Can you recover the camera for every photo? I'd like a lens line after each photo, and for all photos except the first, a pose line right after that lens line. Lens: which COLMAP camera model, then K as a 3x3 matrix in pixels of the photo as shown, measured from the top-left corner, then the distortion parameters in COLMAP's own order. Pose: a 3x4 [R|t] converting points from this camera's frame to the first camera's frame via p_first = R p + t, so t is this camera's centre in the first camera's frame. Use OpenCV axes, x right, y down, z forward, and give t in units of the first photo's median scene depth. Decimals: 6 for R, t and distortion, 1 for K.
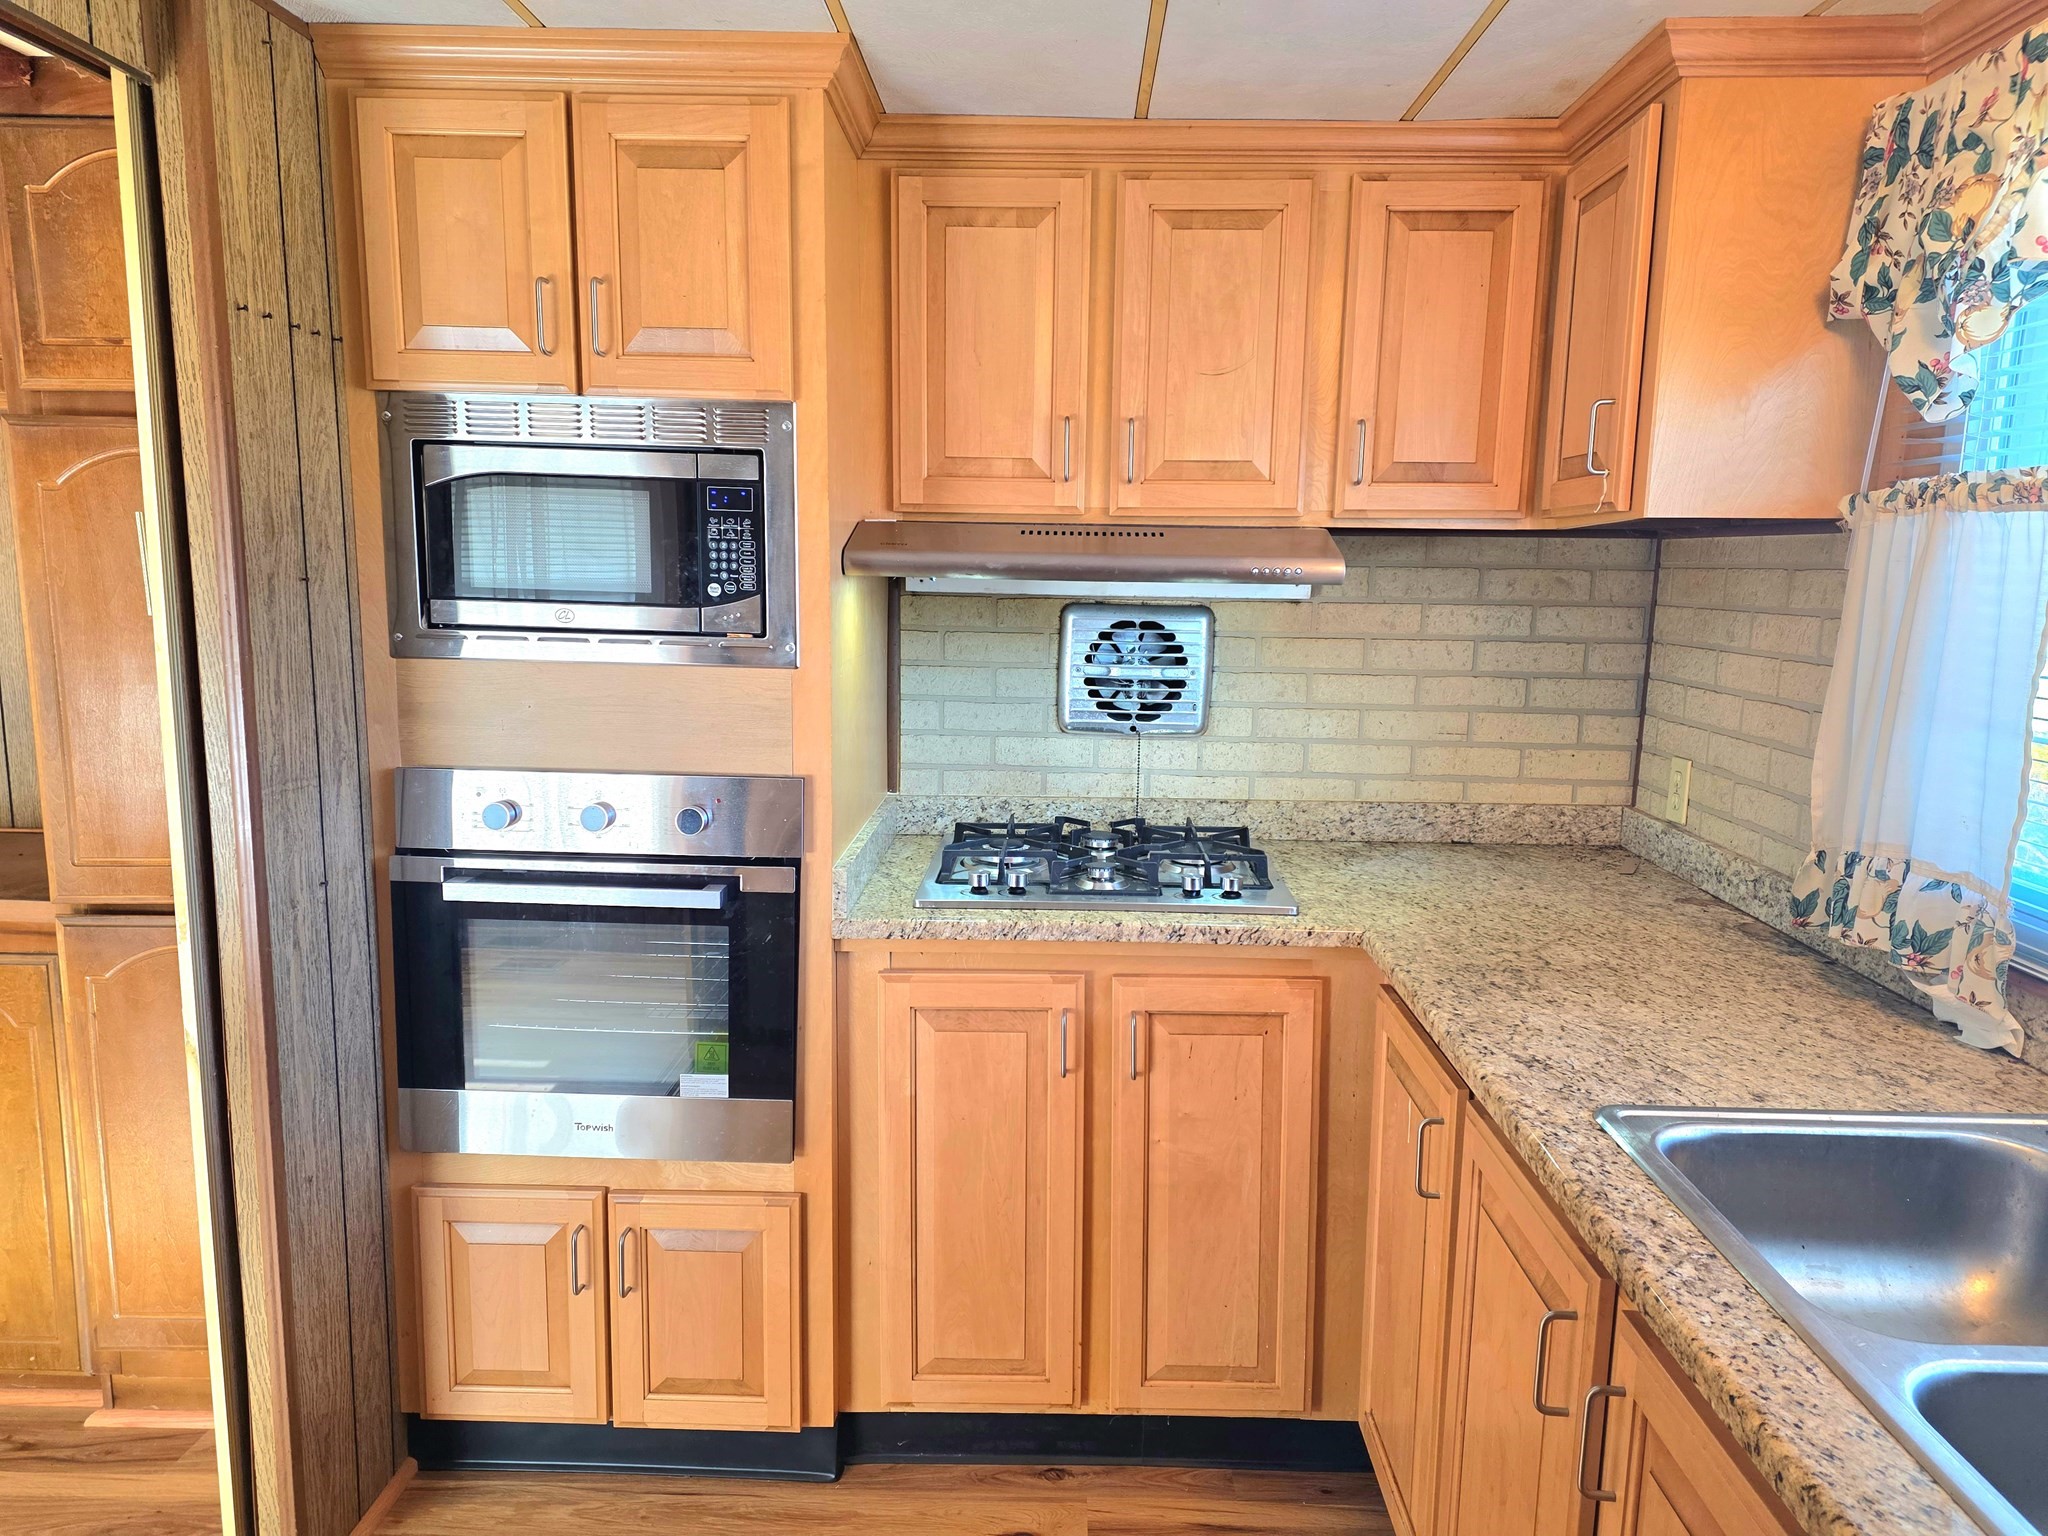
lens RADIAL K [[1426.7, 0, 1043.0], [0, 1426.7, 766.6], [0, 0, 1]] dist [0.086901, -0.068948]
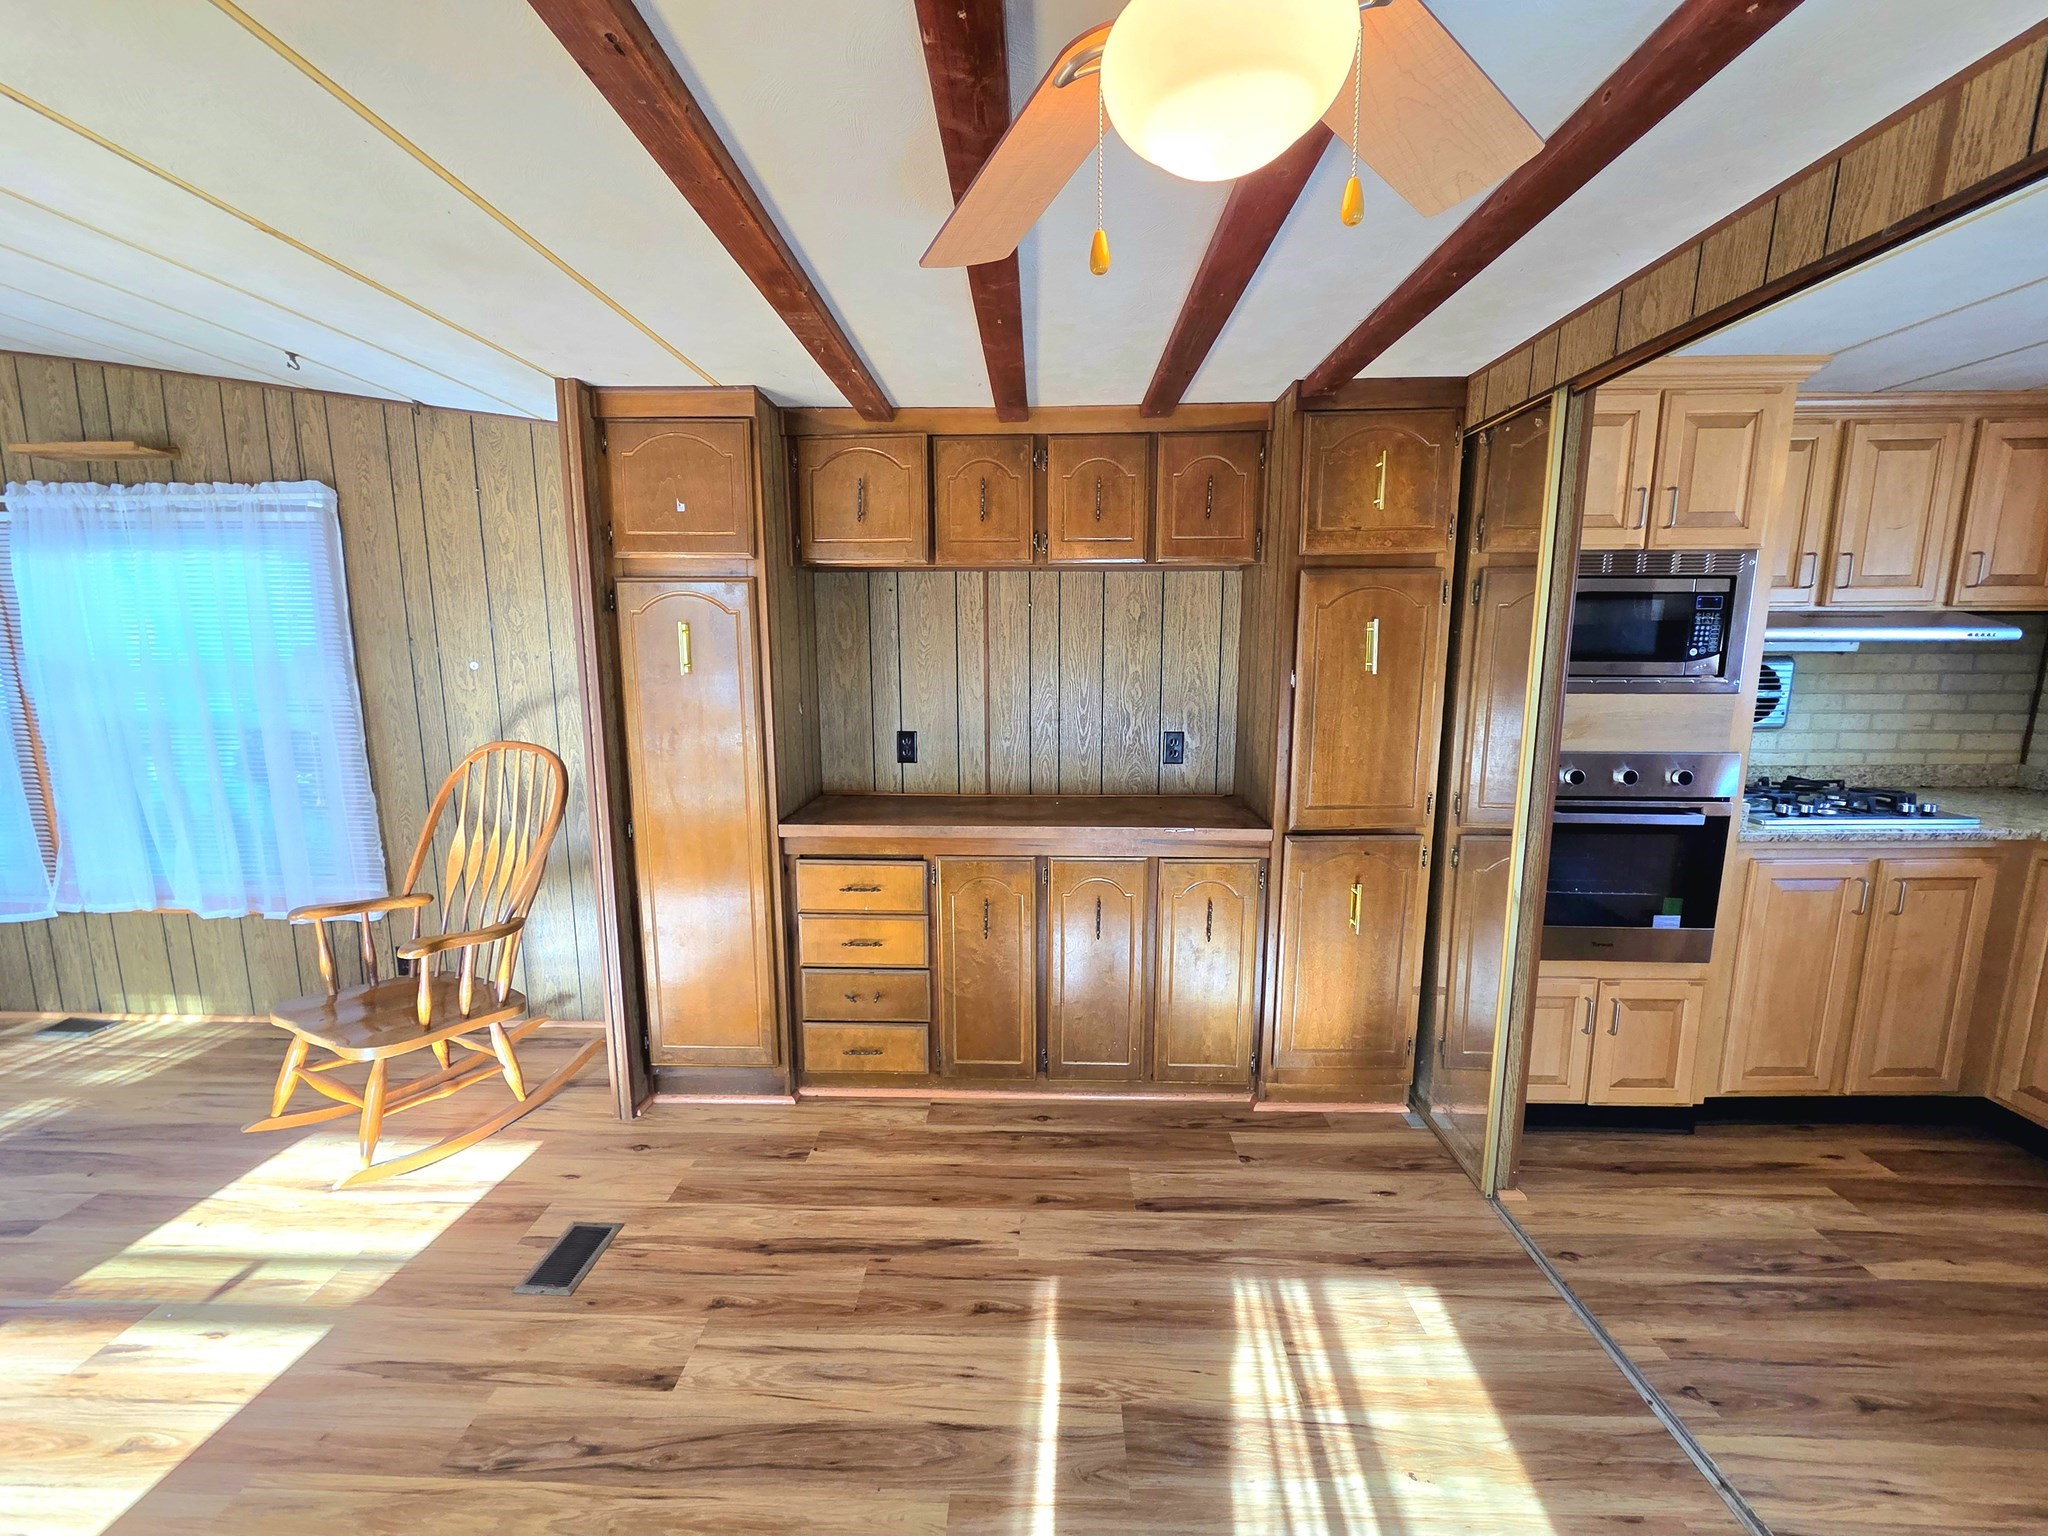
lens RADIAL K [[838.6, 0, 1011.6], [0, 838.6, 772.8], [0, 0, 1]] dist [-0.000110, -0.000524]
pose [[0.999747, -0.021309, -0.007217, -0.858279], [0.021379, 0.999723, 0.009876, 0.001497], [0.007005, -0.010028, 0.999925, -0.062951]]
